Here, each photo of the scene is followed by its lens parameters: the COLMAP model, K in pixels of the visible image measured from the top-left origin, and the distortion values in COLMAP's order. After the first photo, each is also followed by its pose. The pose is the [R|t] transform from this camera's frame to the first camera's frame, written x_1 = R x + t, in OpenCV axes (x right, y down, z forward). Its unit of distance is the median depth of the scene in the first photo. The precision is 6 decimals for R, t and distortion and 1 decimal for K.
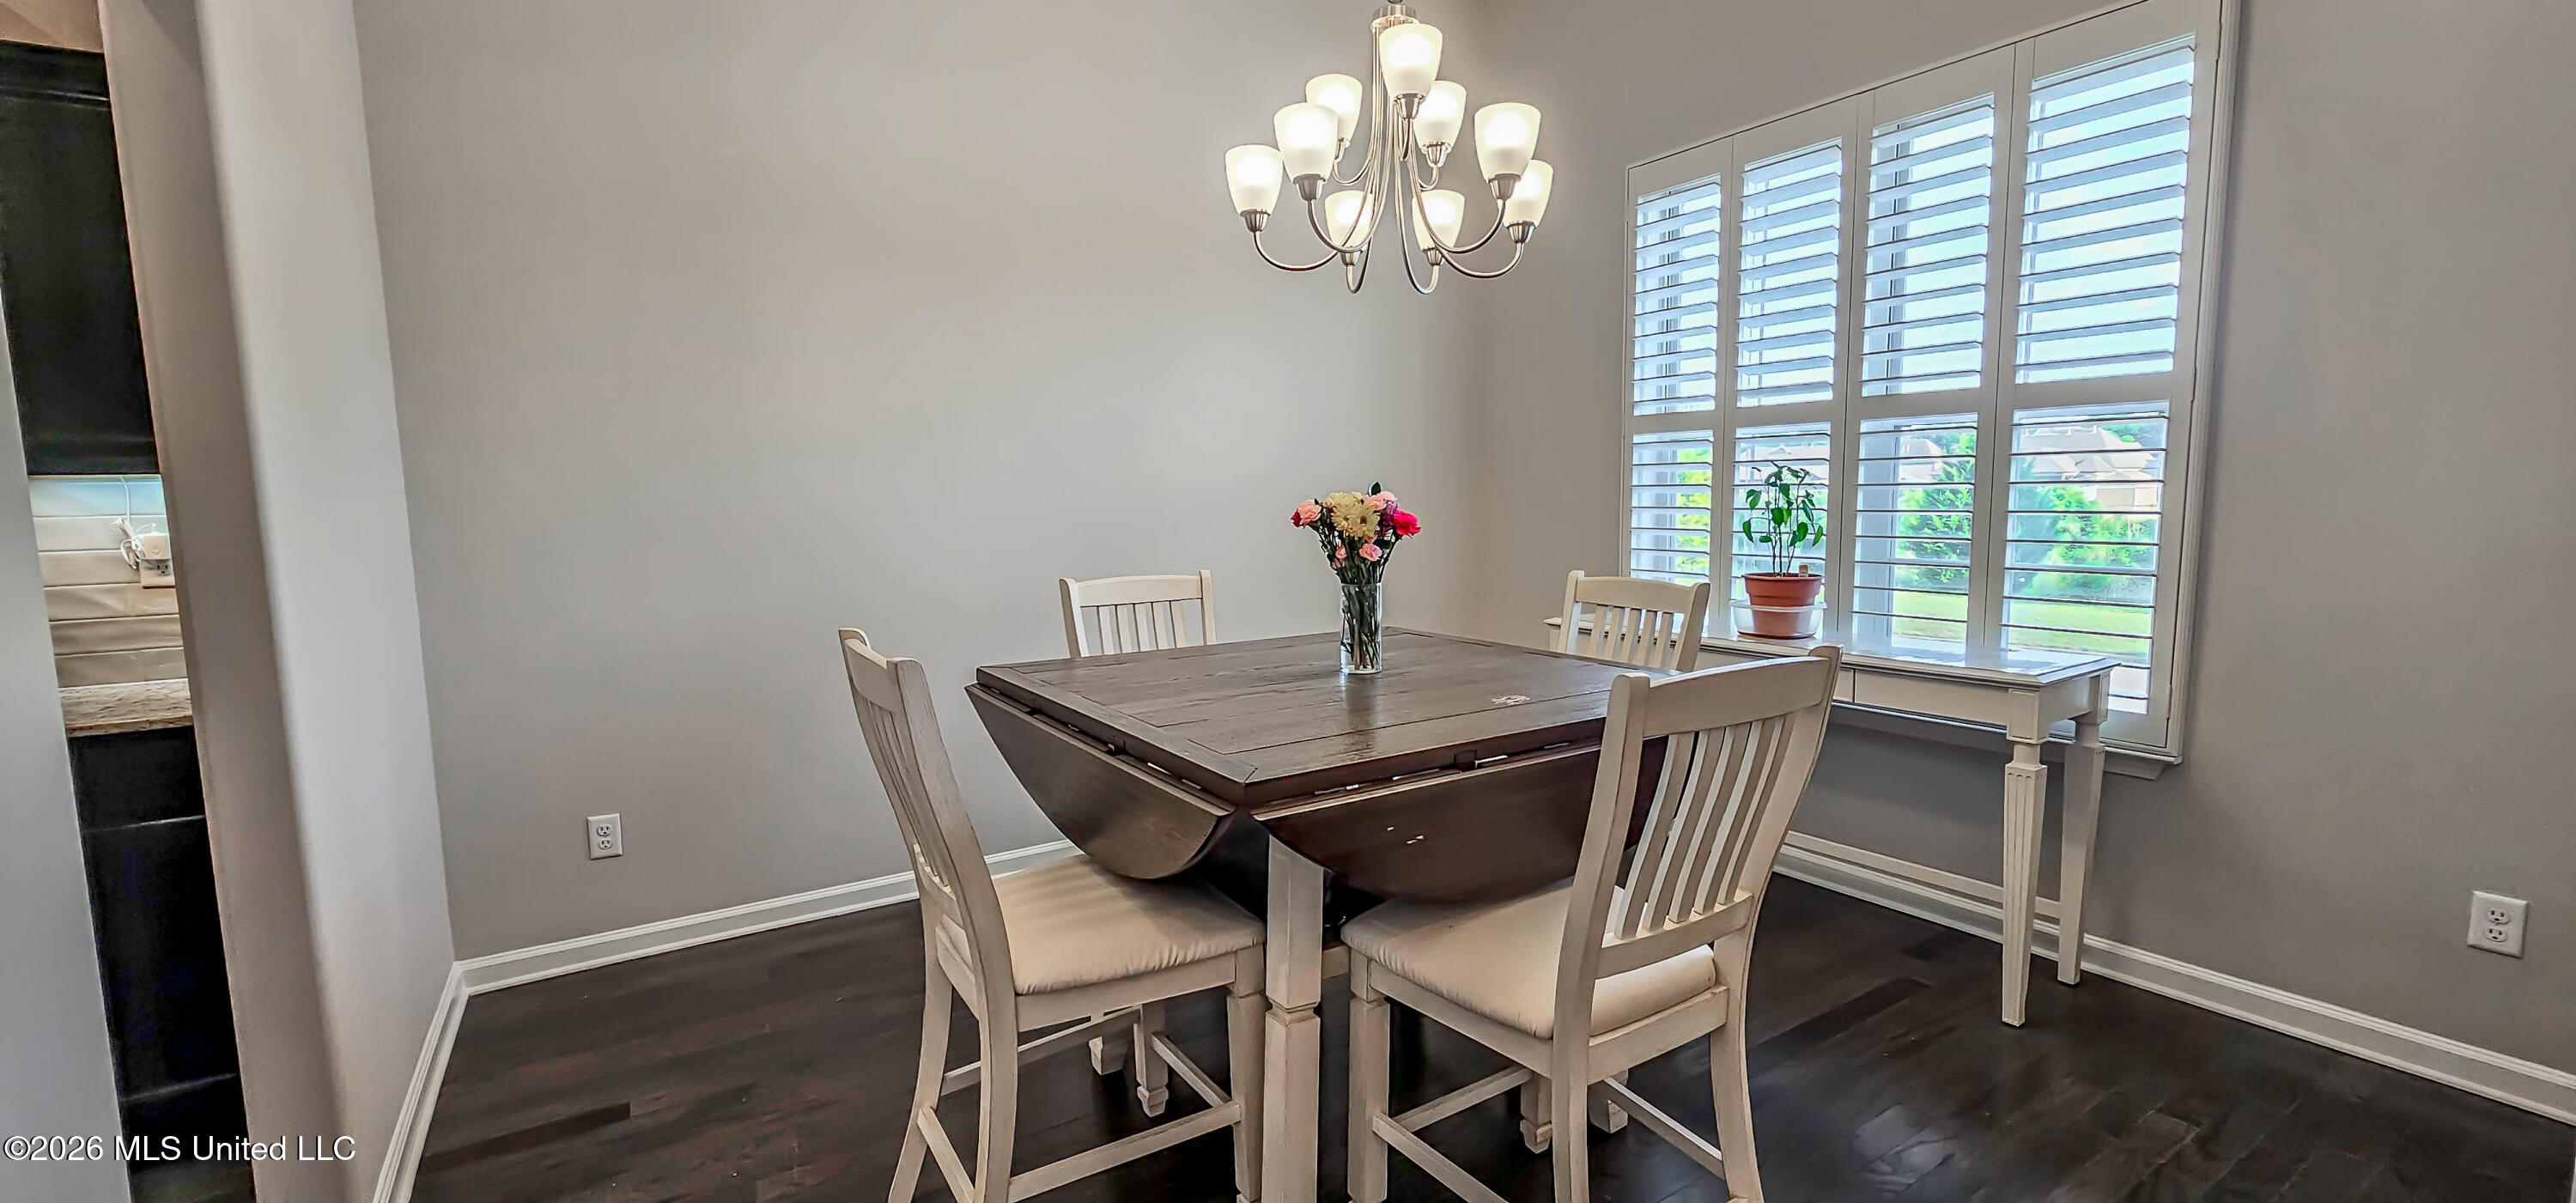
lens RADIAL K [[1060.4, 0, 1294.7], [0, 1060.4, 609.8], [0, 0, 1]] dist [0.001852, 0.000605]
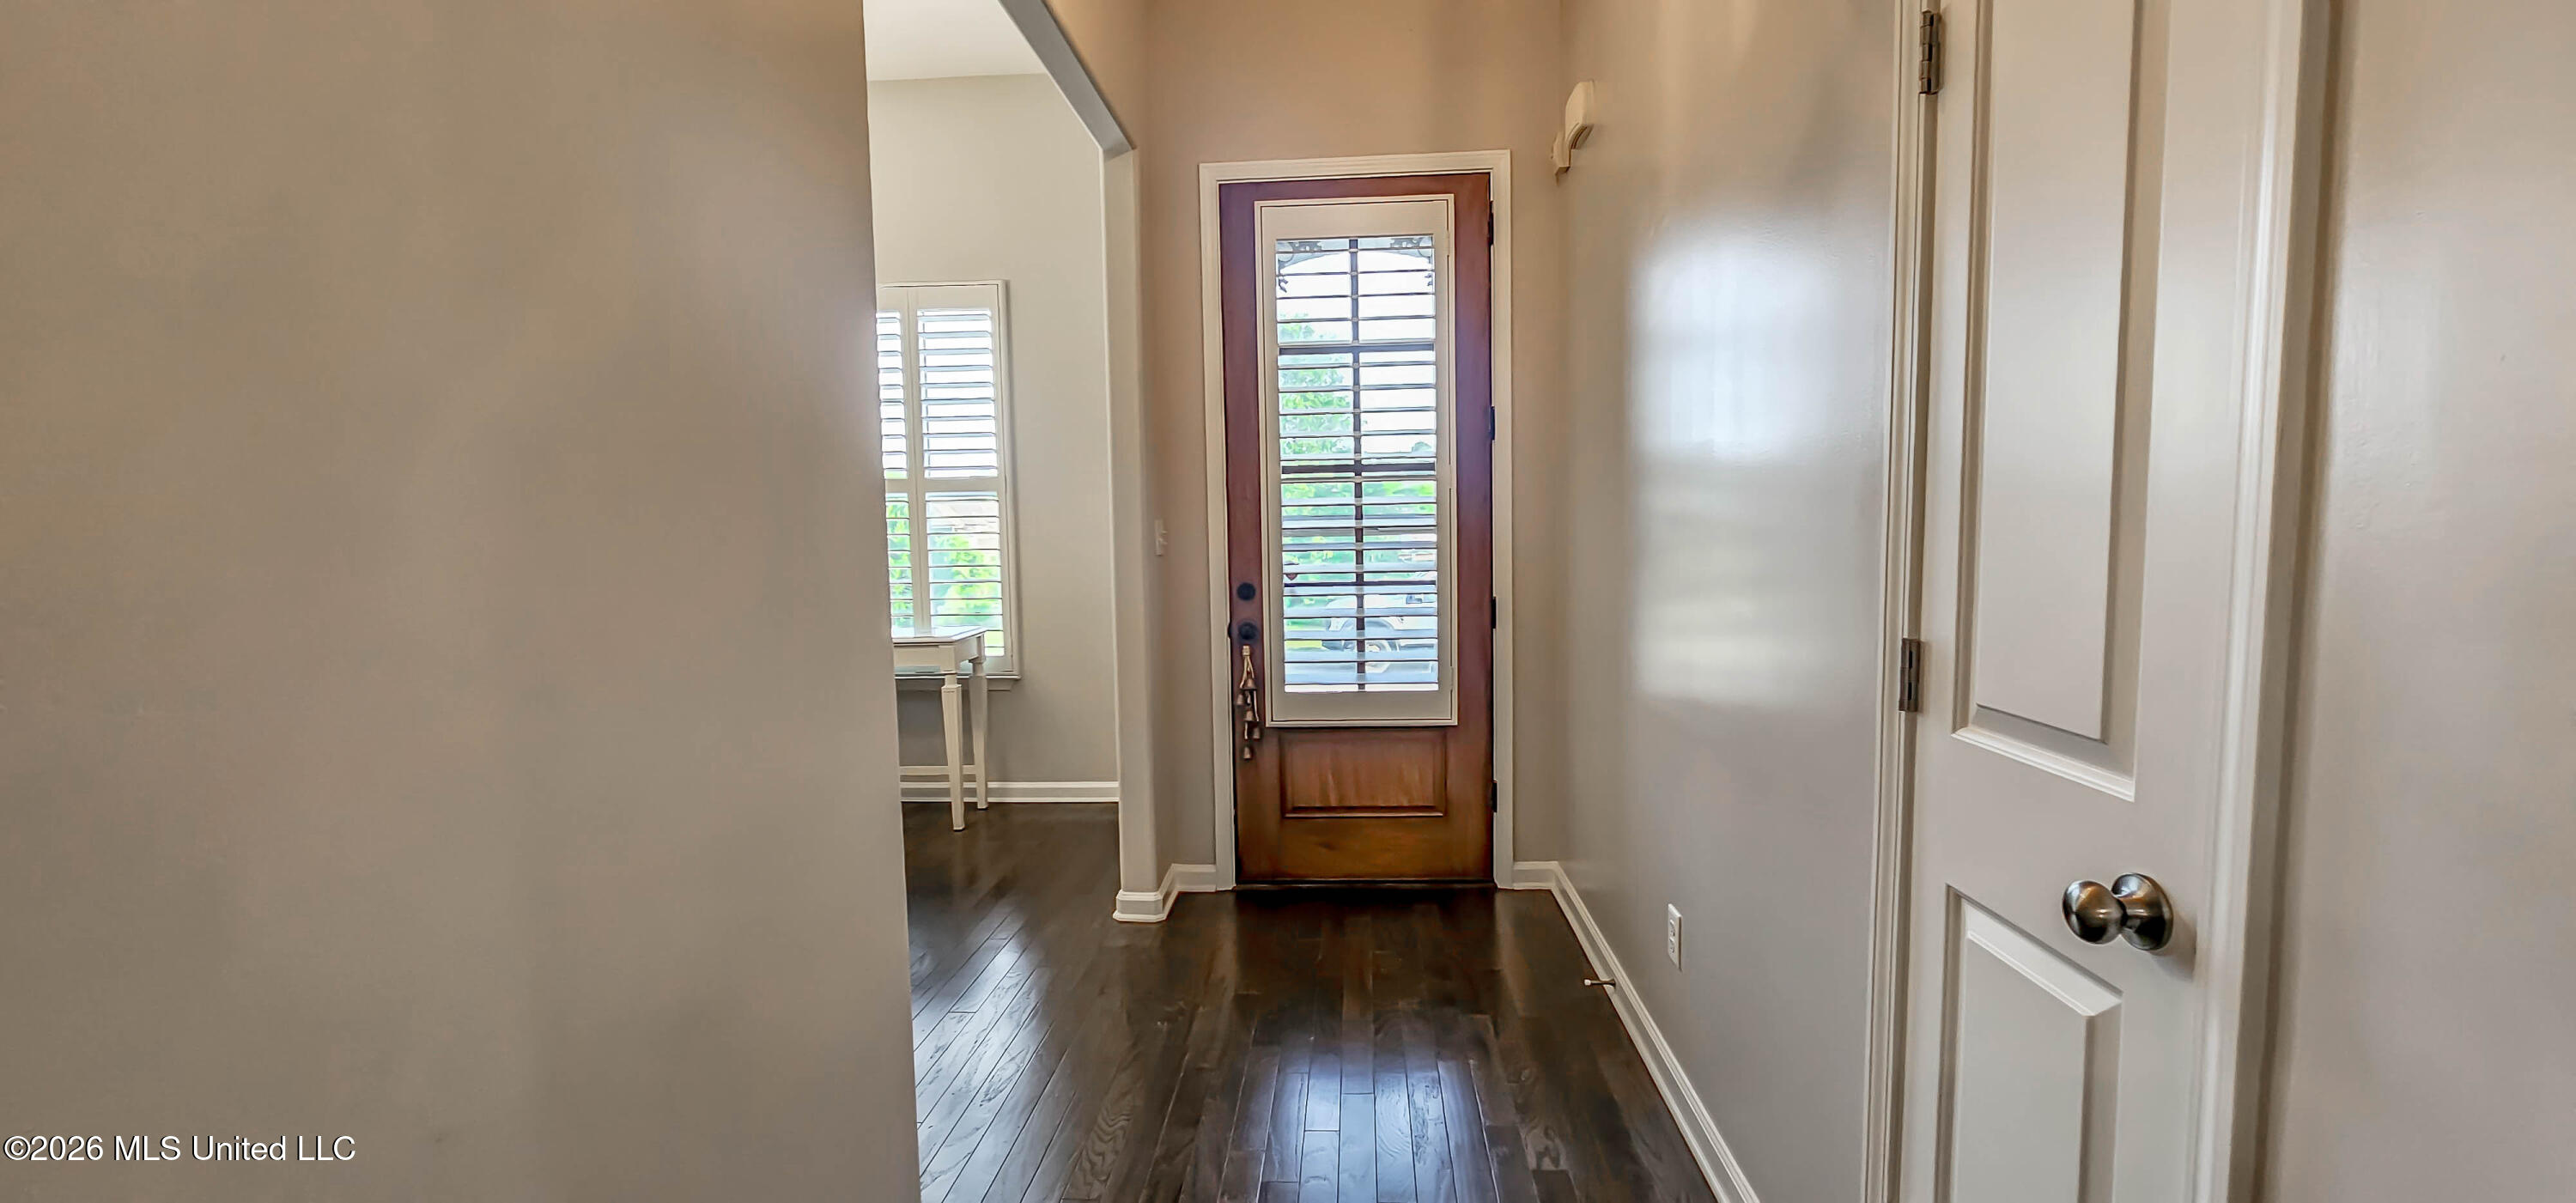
lens RADIAL K [[1060.4, 0, 1294.7], [0, 1060.4, 609.8], [0, 0, 1]] dist [0.001852, 0.000605]
pose [[0.602726, -0.058478, 0.795803, -0.370776], [0.093711, 0.995597, 0.002184, 0.061254], [-0.792427, 0.073259, 0.605552, -0.542308]]
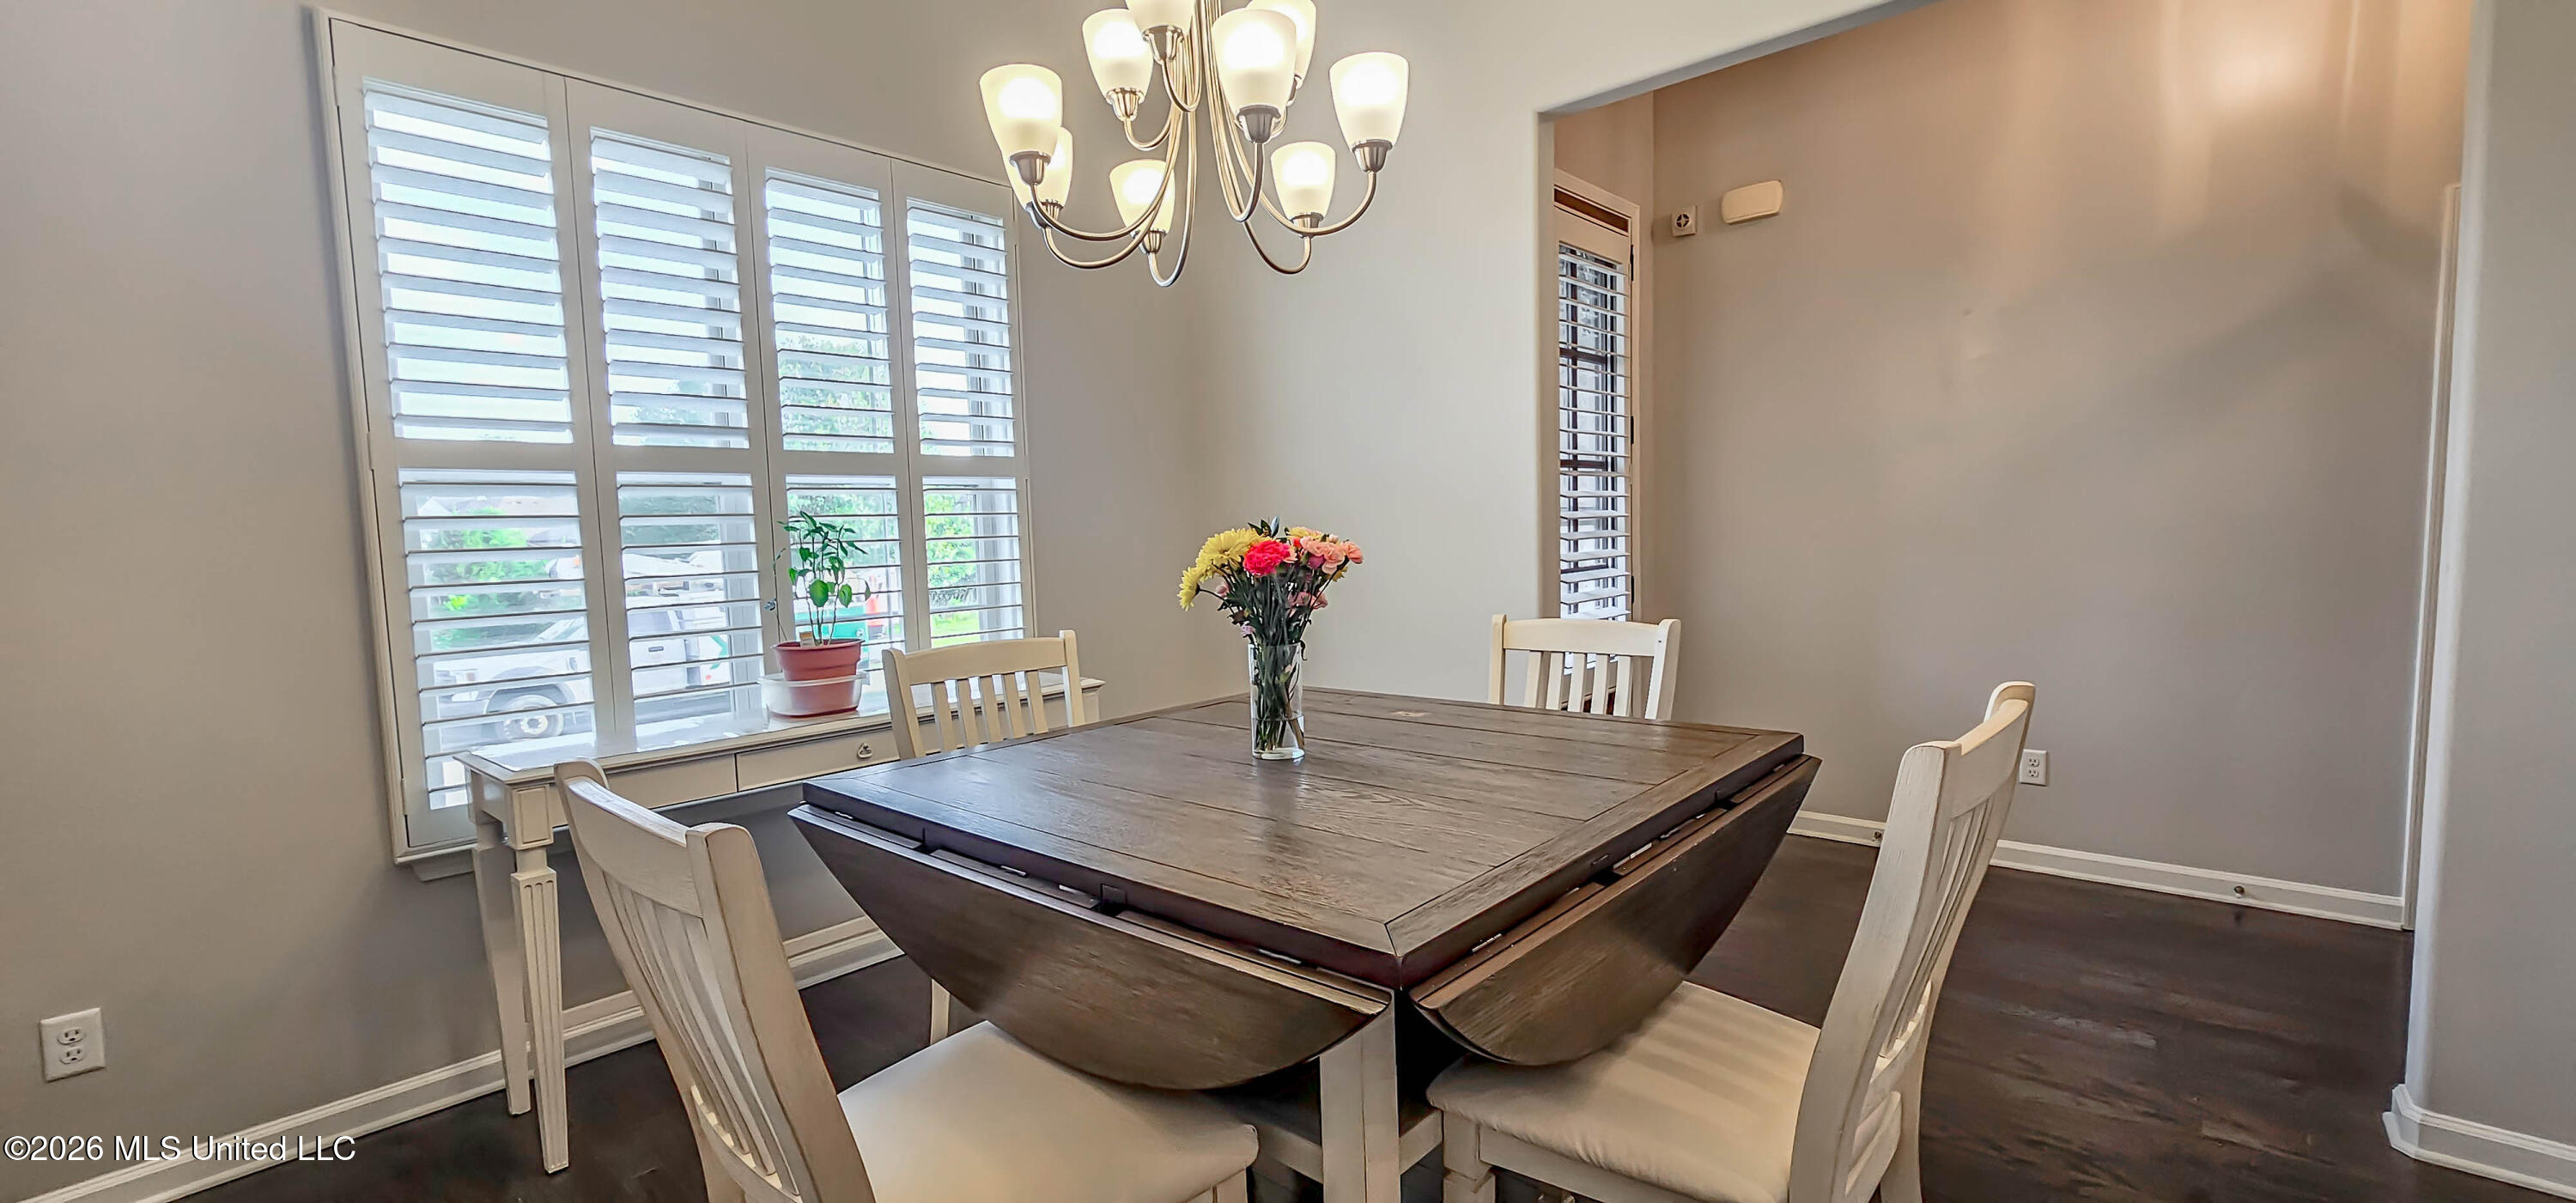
lens RADIAL K [[1060.4, 0, 1294.7], [0, 1060.4, 609.8], [0, 0, 1]] dist [0.001852, 0.000605]
pose [[-0.258044, -0.057529, 0.964419, -0.550400], [0.139834, 0.985491, 0.096201, -0.098038], [-0.955960, 0.159683, -0.246256, 0.912433]]
